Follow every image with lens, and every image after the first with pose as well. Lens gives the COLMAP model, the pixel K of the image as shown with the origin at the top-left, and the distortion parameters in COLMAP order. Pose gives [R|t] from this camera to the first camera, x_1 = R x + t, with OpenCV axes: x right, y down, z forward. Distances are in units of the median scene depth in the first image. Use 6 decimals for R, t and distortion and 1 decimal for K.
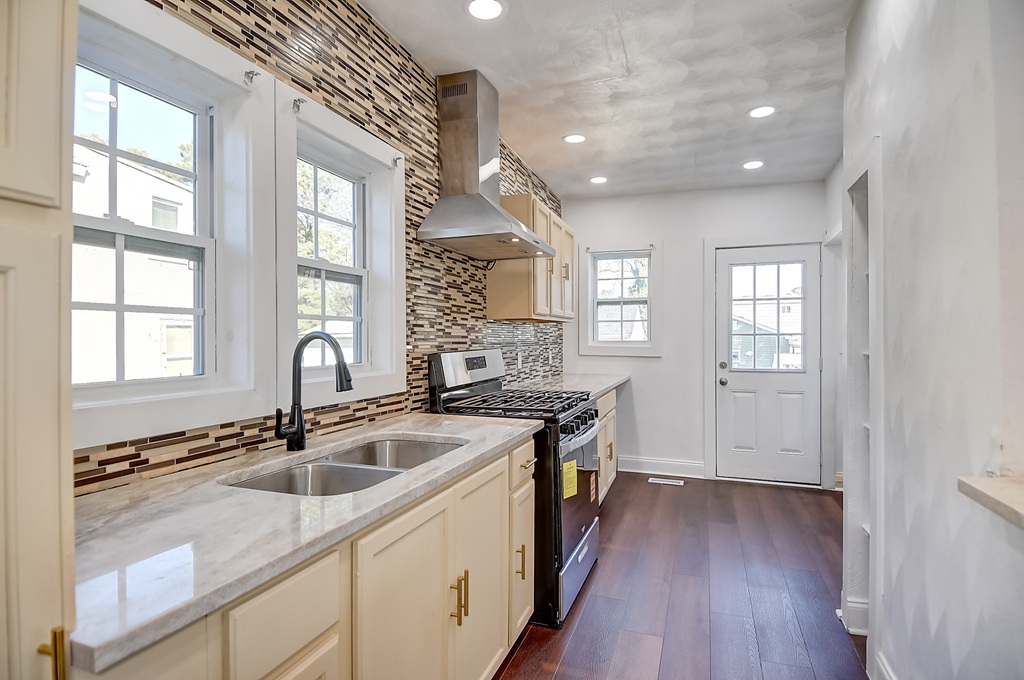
lens RADIAL K [[537.7, 0, 518.9], [0, 537.7, 342.7], [0, 0, 1]] dist [0.034807, -0.041074]
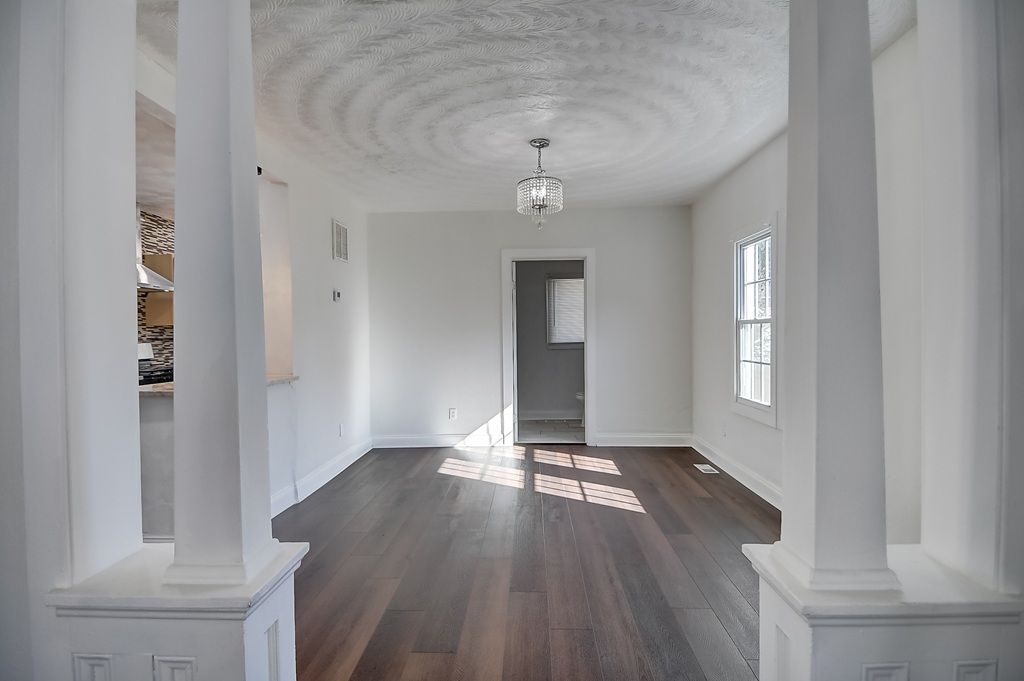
lens RADIAL K [[537.7, 0, 505.7], [0, 537.7, 343.1], [0, 0, 1]] dist [0.034807, -0.041074]
pose [[0.960198, -0.005996, 0.279256, 0.754320], [0.003844, 0.999959, 0.008251, 0.002335], [-0.279294, -0.006849, 0.960181, -1.321737]]
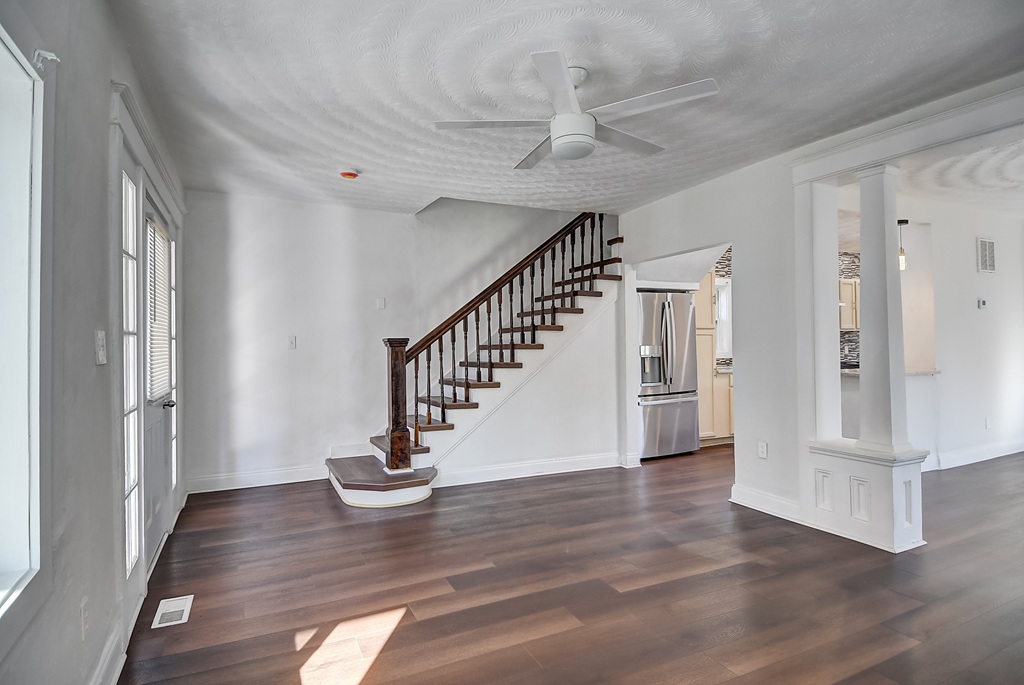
lens RADIAL K [[537.7, 0, 512.1], [0, 537.7, 332.3], [0, 0, 1]] dist [0.034807, -0.041074]
pose [[0.720690, -0.013133, -0.693133, 0.852286], [0.005176, 0.999895, -0.013563, -0.020001], [0.693238, 0.006187, 0.720682, -2.166143]]
